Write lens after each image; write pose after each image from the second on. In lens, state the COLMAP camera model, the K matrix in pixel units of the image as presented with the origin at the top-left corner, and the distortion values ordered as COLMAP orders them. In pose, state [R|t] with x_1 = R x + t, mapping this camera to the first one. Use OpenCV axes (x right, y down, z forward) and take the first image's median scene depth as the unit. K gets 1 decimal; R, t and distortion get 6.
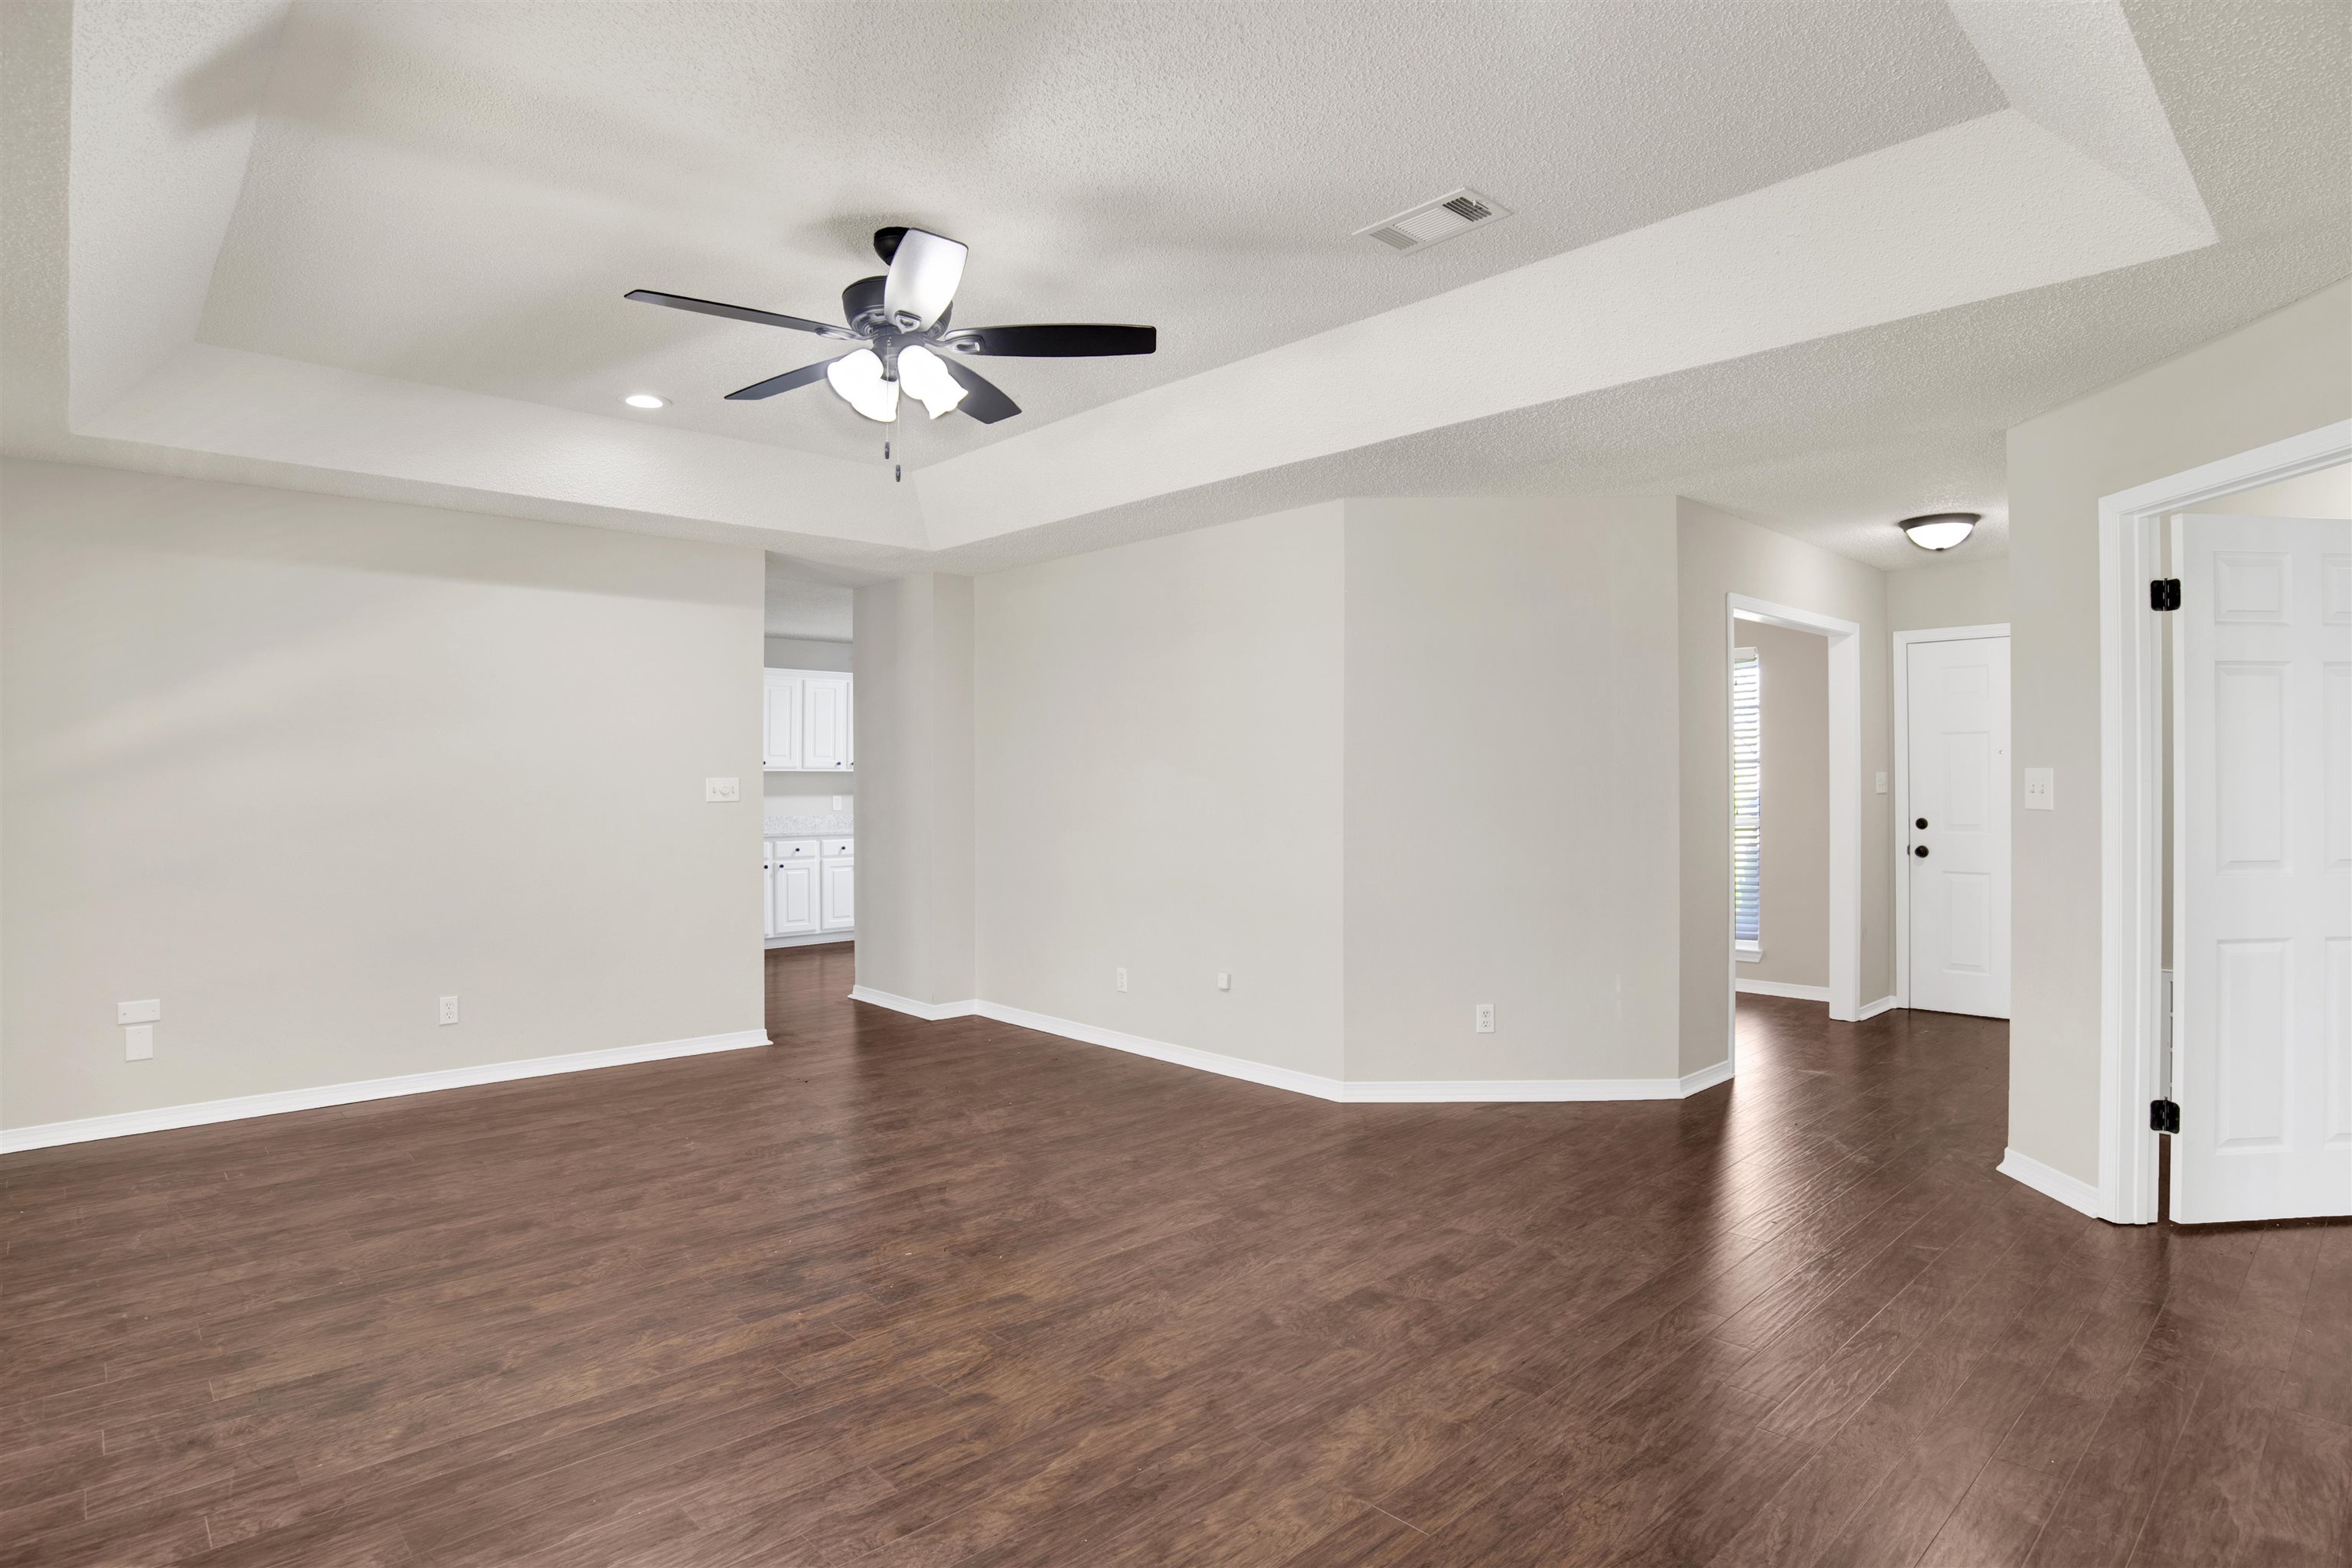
lens RADIAL K [[1247.4, 0, 1171.4], [0, 1247.4, 785.0], [0, 0, 1]] dist [-0.066889, 0.019491]
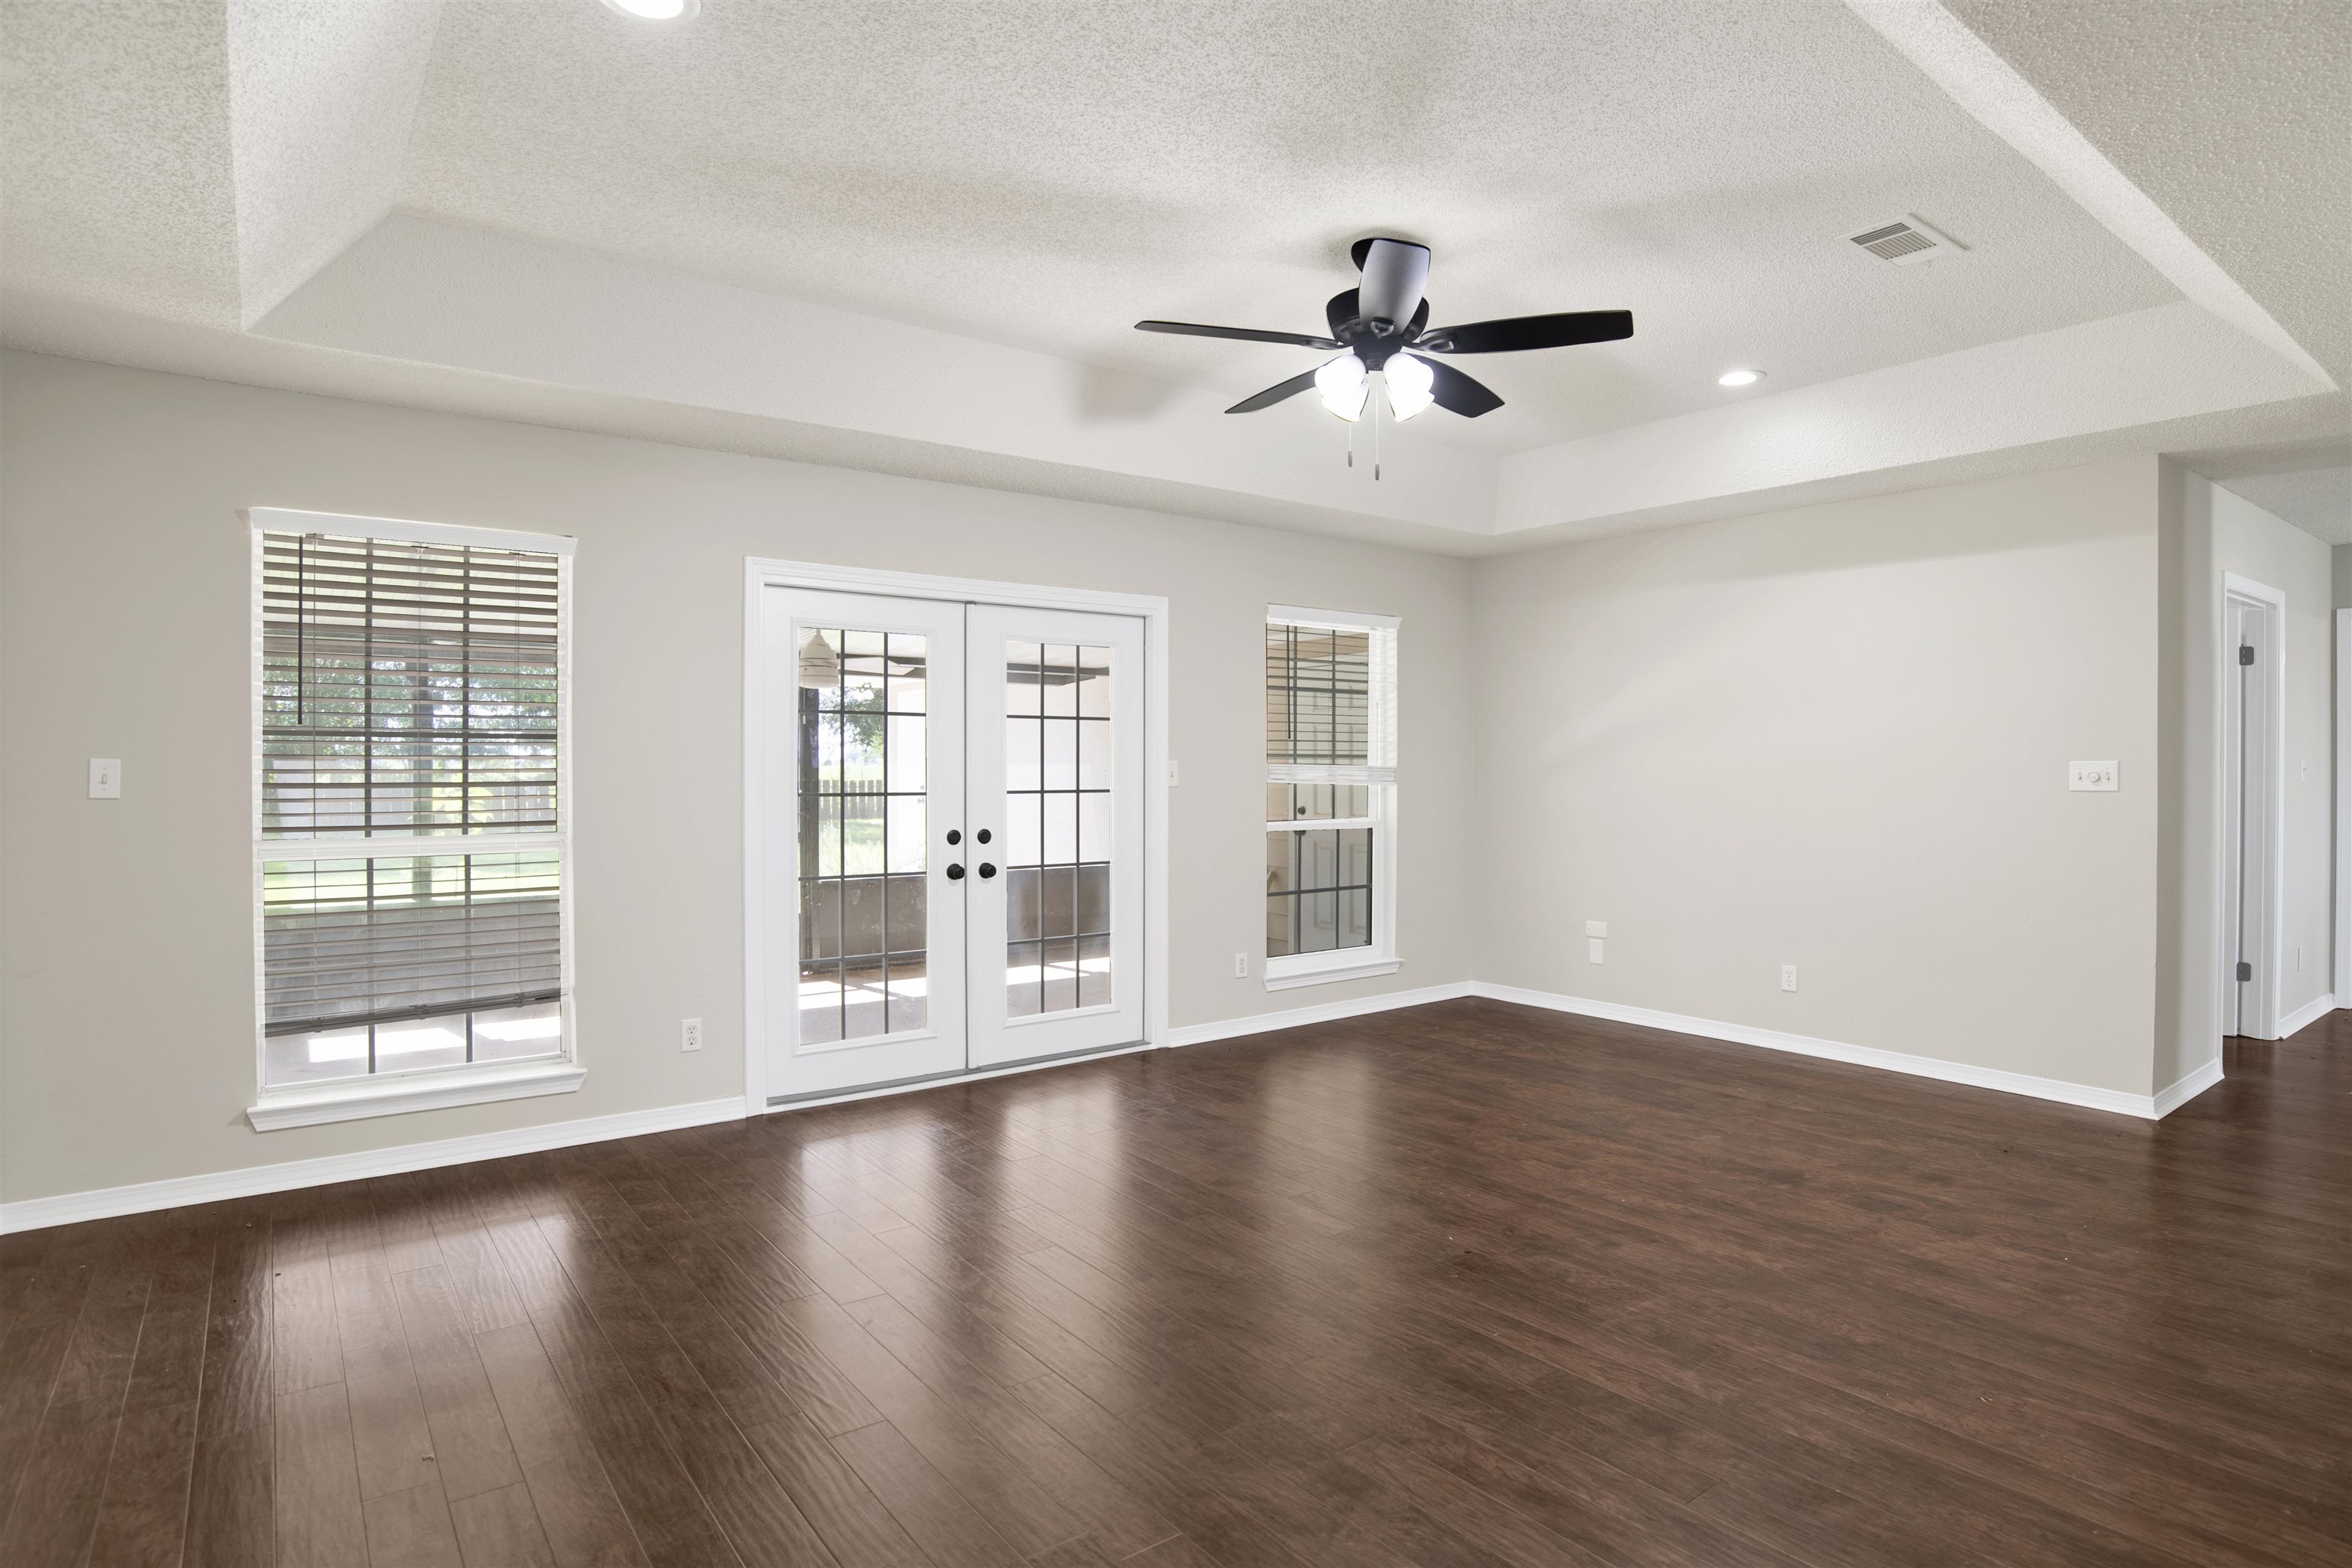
lens RADIAL K [[1247.4, 0, 1218.9], [0, 1247.4, 772.5], [0, 0, 1]] dist [-0.066889, 0.019491]
pose [[-0.085262, 0.010689, -0.996301, 0.872144], [-0.002523, 0.999937, 0.010944, -0.012113], [0.996355, 0.003447, -0.085230, 0.971513]]
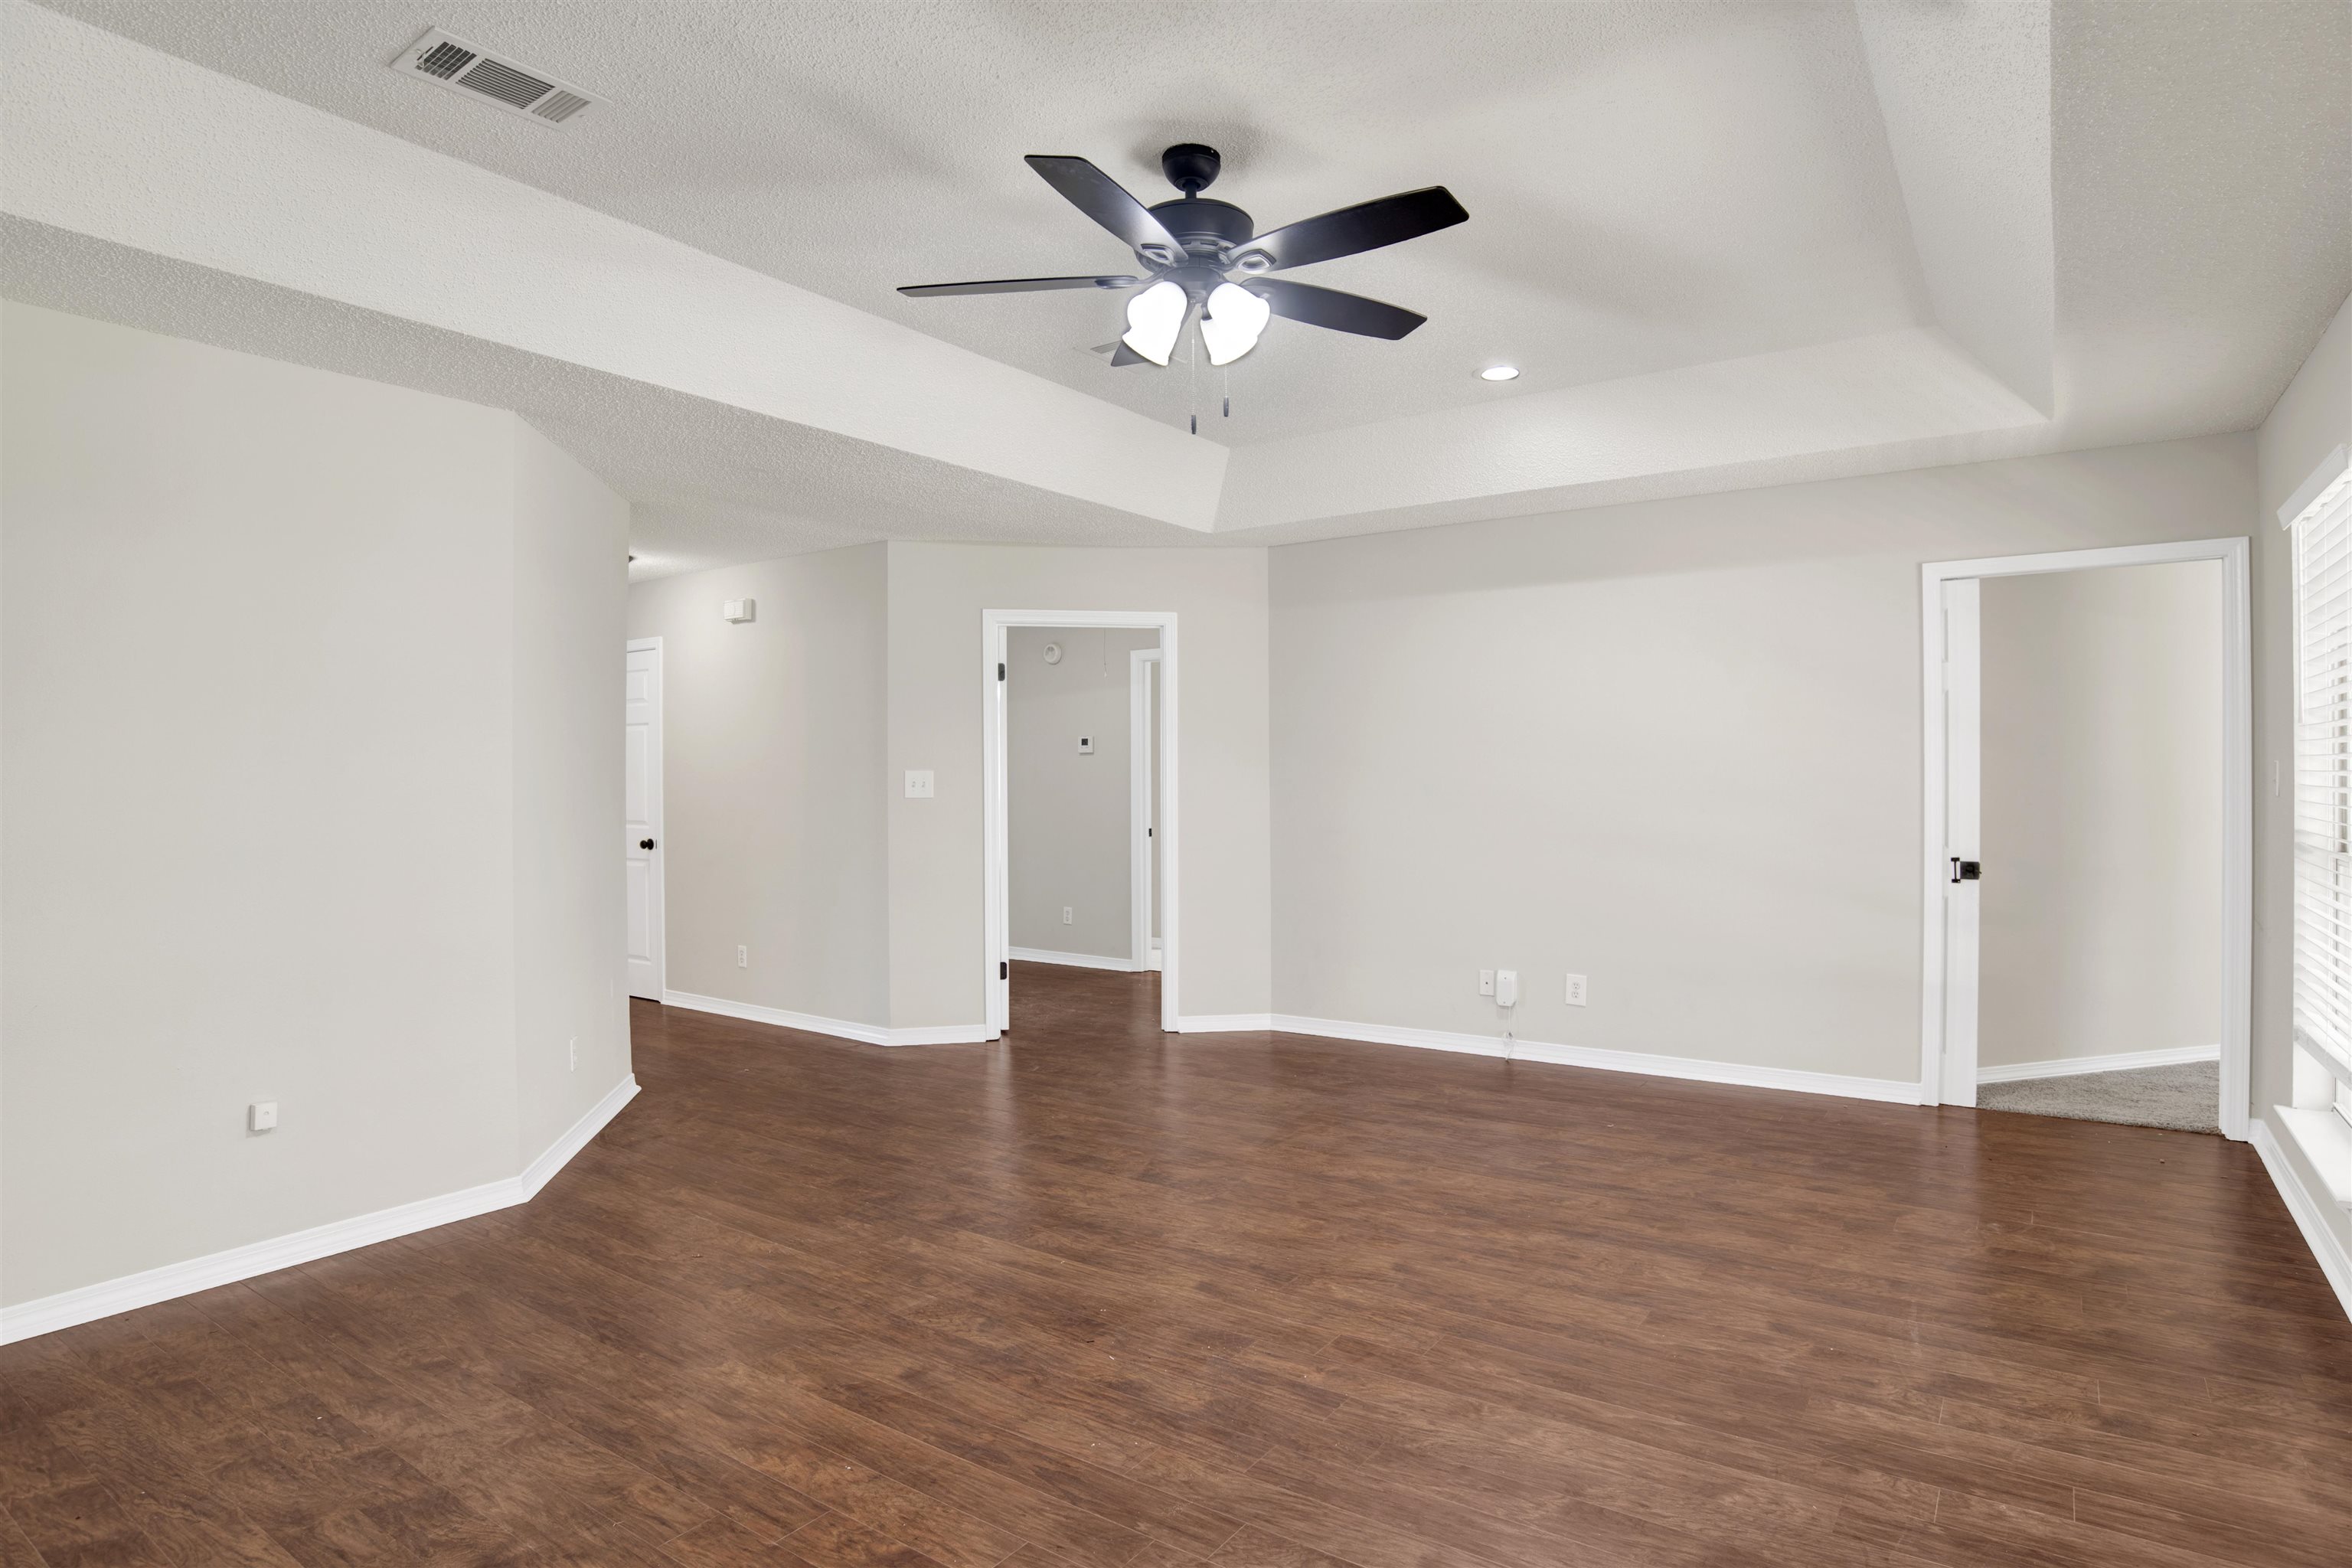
lens RADIAL K [[1247.4, 0, 1218.7], [0, 1247.4, 773.8], [0, 0, 1]] dist [-0.066889, 0.019491]
pose [[-0.226497, 0.005011, 0.973999, -1.106859], [0.009778, 0.999948, -0.002871, -0.001827], [-0.973963, 0.008874, -0.226534, 1.205601]]
